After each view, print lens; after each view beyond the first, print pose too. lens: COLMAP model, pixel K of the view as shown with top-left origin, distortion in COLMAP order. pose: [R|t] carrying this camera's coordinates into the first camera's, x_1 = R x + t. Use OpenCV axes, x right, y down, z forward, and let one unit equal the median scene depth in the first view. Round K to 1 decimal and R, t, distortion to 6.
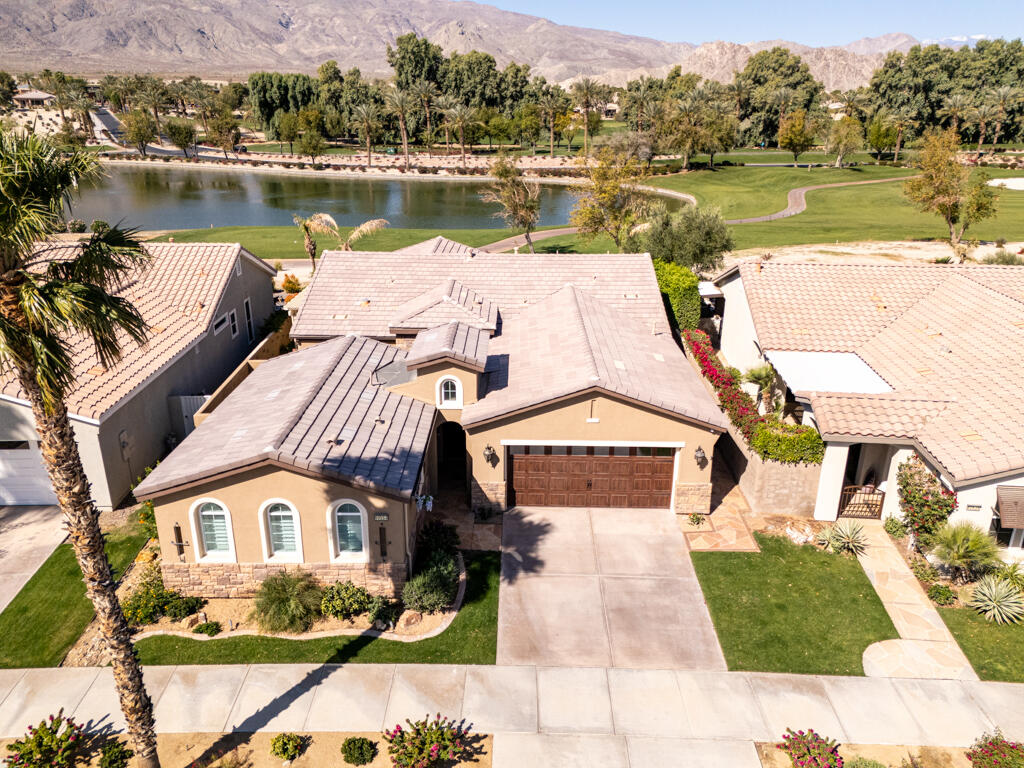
lens RADIAL K [[746.2, 0, 512.7], [0, 746.2, 385.9], [0, 0, 1]] dist [0.066470, -0.057224]
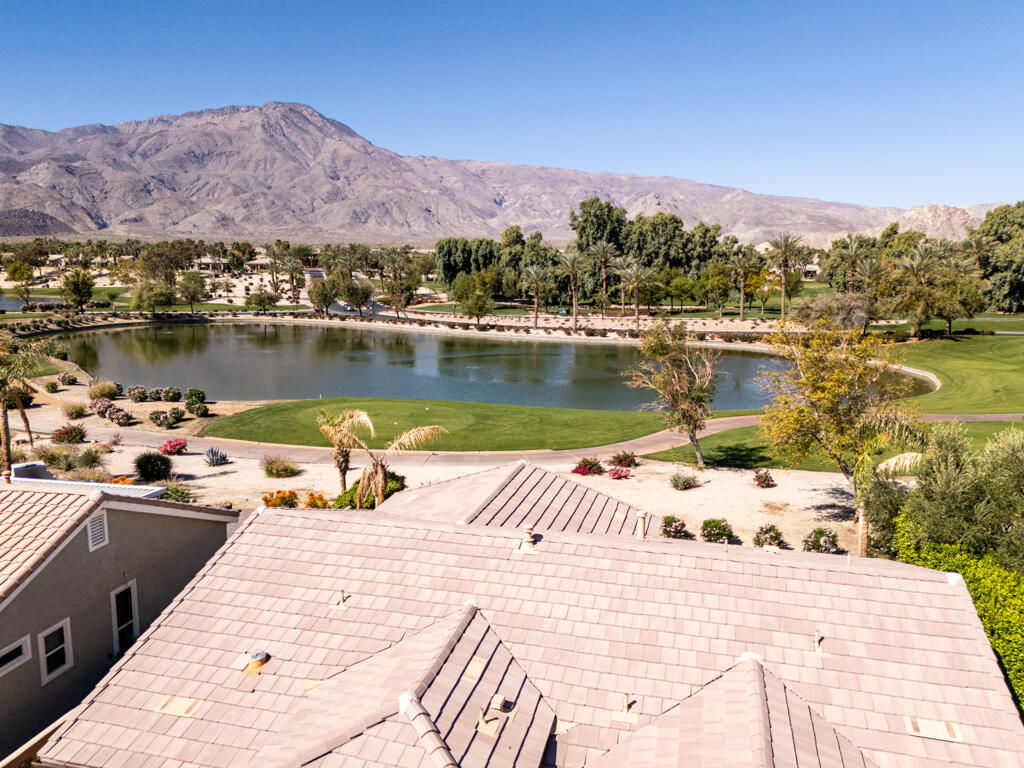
lens RADIAL K [[746.2, 0, 512.7], [0, 746.2, 385.9], [0, 0, 1]] dist [0.066470, -0.057224]
pose [[0.969182, 0.036128, -0.243681, 0.007942], [-0.084179, 0.978213, -0.189773, -0.033026], [0.231516, 0.204438, 0.951108, 0.097656]]
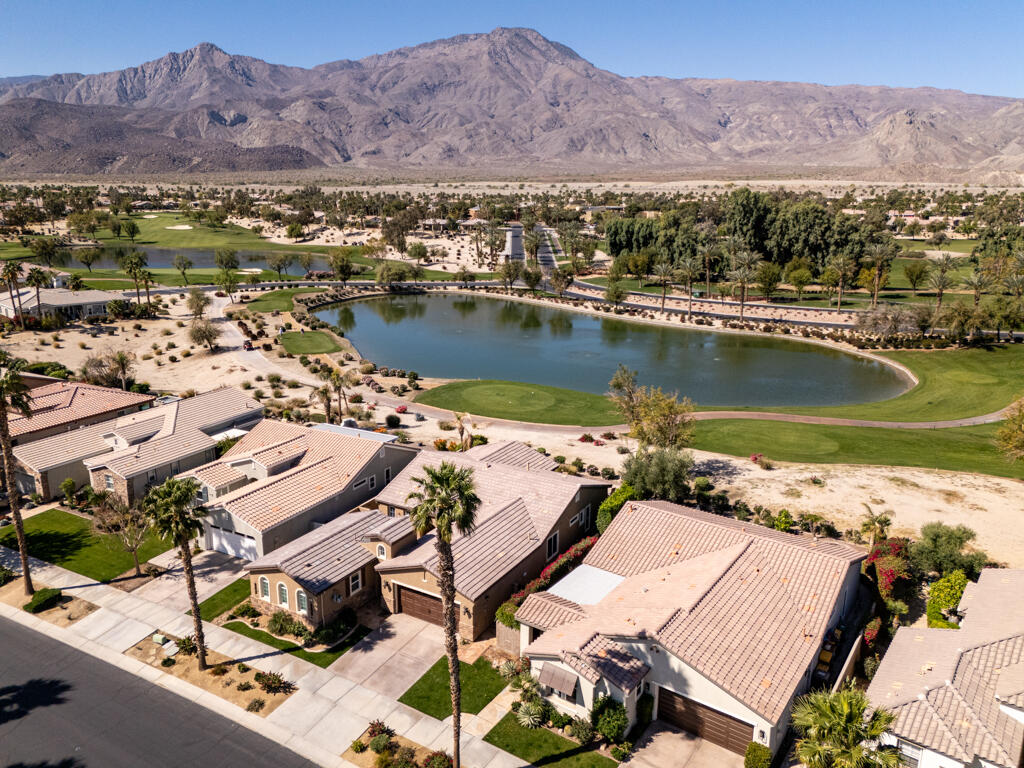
lens RADIAL K [[746.2, 0, 512.7], [0, 746.2, 385.9], [0, 0, 1]] dist [0.066470, -0.057224]
pose [[0.863770, 0.124510, -0.488262, 0.152017], [-0.176406, 0.982391, -0.061559, -0.048468], [0.471999, 0.139305, 0.870523, -0.097175]]
